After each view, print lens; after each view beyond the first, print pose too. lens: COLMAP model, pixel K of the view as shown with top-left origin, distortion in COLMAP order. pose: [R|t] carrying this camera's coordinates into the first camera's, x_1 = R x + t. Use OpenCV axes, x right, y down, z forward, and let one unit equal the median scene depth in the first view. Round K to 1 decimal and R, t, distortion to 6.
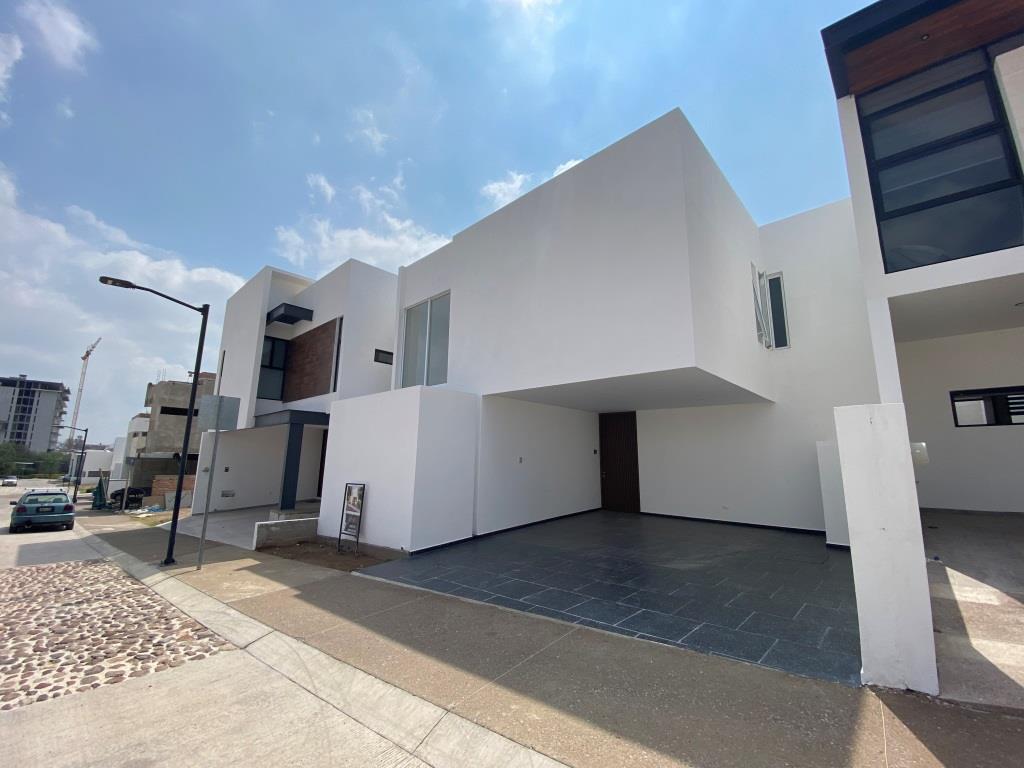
lens RADIAL K [[413.4, 0, 512.0], [0, 413.4, 384.0], [0, 0, 1]] dist [0.010346, -0.014621]
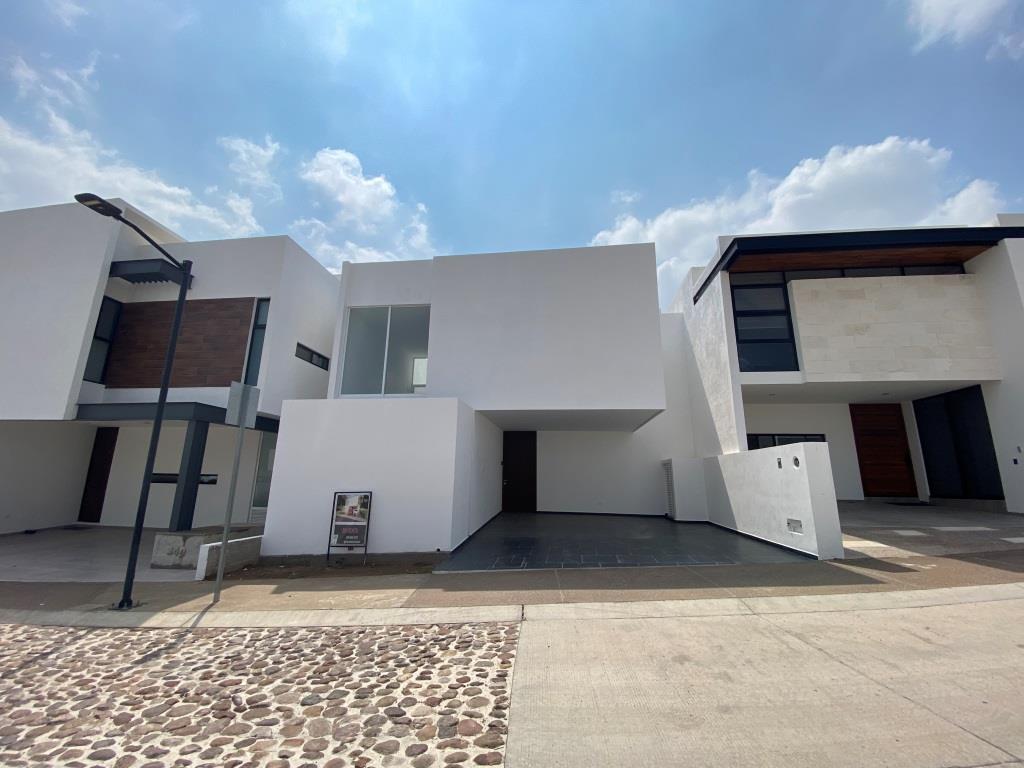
lens RADIAL K [[414.0, 0, 508.2], [0, 414.0, 382.4], [0, 0, 1]] dist [0.022540, 0.000168]
pose [[0.809774, 0.127217, 0.572784, -0.546644], [-0.106272, 0.991866, -0.070055, 0.017323], [-0.577038, -0.004142, 0.816707, 0.015140]]
